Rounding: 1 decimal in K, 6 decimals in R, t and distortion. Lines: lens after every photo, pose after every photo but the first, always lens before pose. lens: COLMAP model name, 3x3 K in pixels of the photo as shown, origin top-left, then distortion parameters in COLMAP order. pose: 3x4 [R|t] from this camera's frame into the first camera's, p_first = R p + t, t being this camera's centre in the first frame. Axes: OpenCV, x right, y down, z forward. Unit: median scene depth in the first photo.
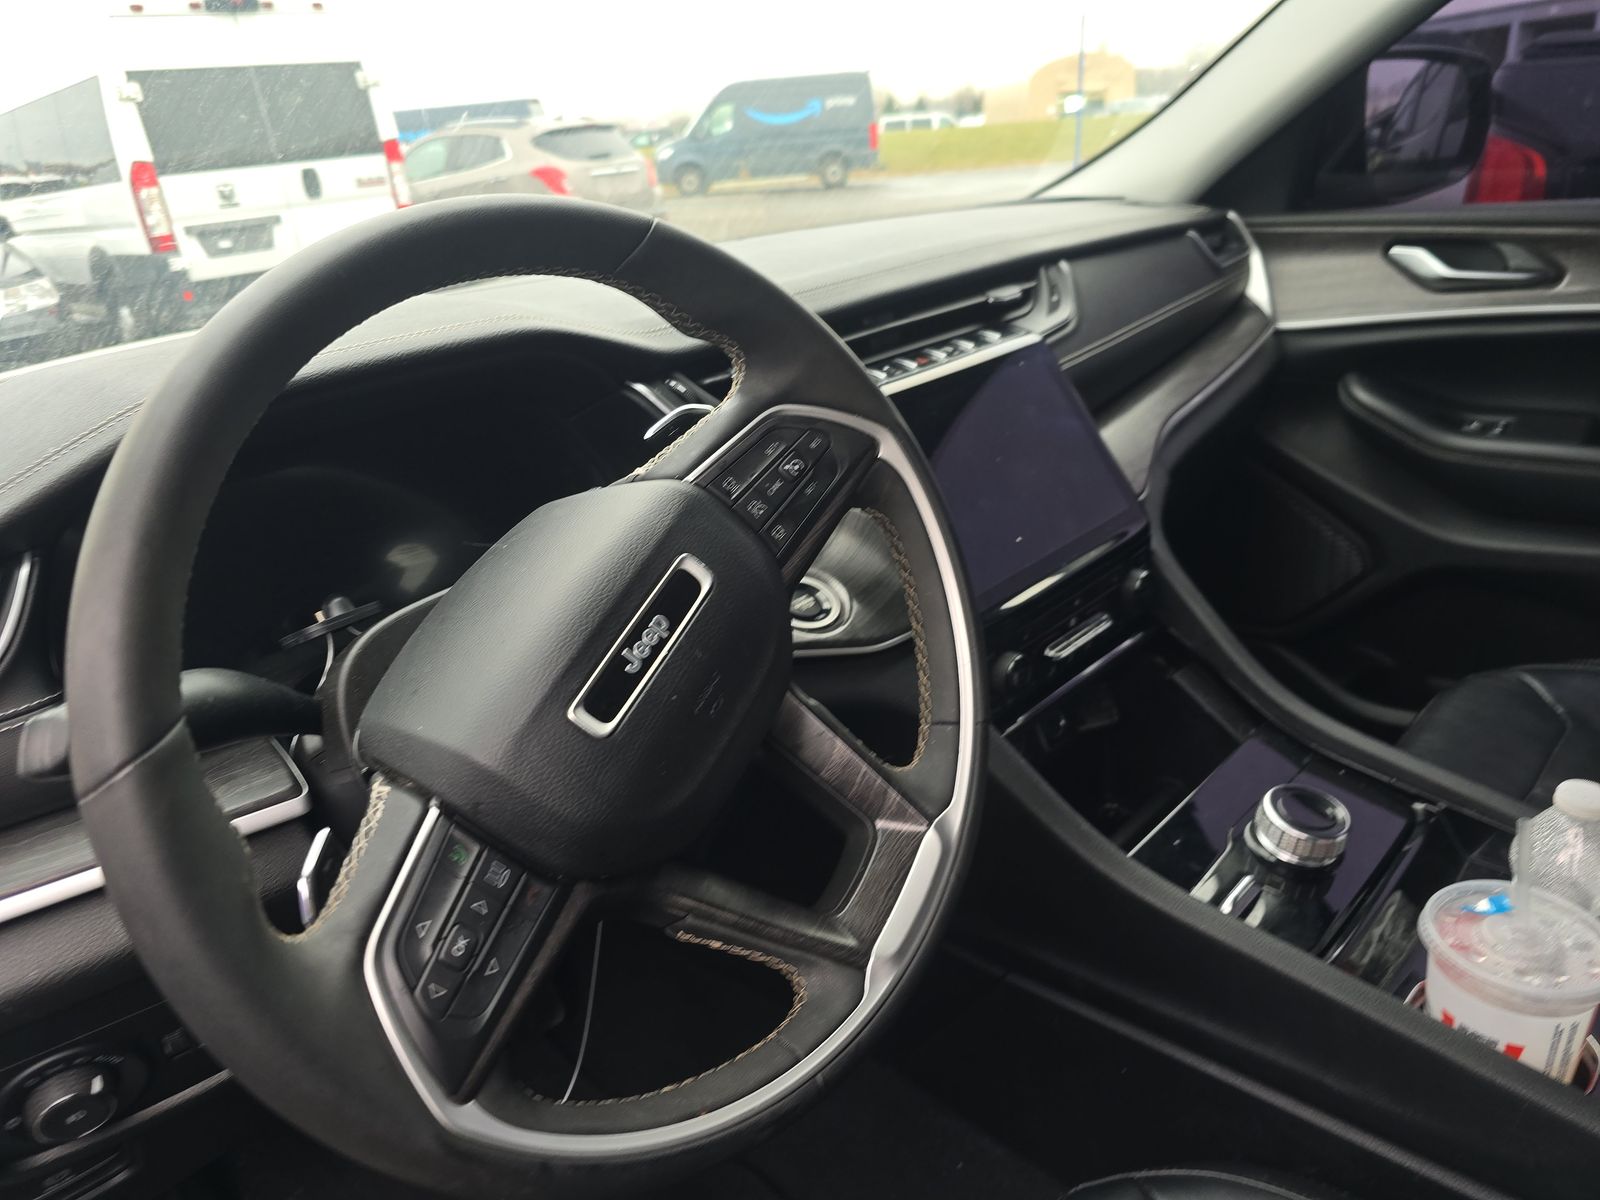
lens RADIAL K [[1079.4, 0, 801.4], [0, 1079.4, 605.3], [0, 0, 1]] dist [0.017071, -0.021712]
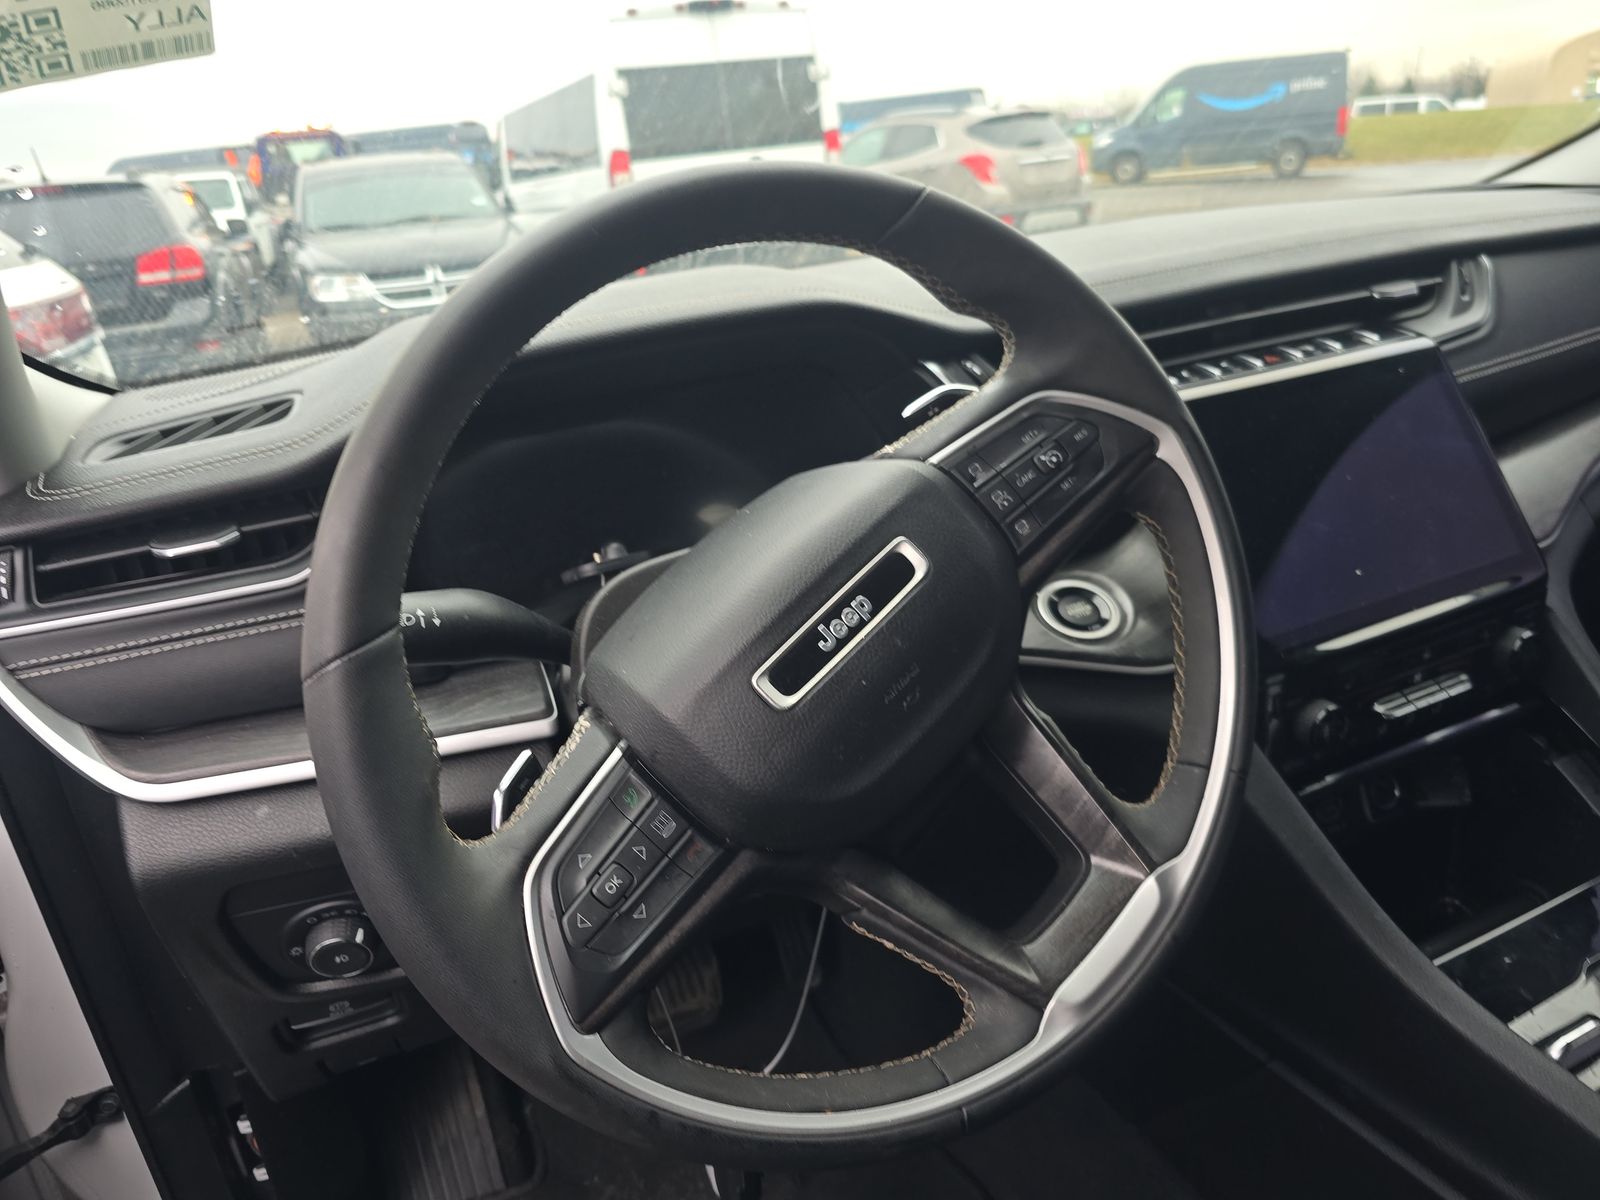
lens RADIAL K [[1079.4, 0, 808.0], [0, 1079.4, 603.1], [0, 0, 1]] dist [0.017071, -0.021712]
pose [[0.934267, 0.136164, -0.329551, 0.112251], [-0.133909, 0.990550, 0.029648, -0.005182], [0.330473, 0.016431, 0.943672, 0.055848]]
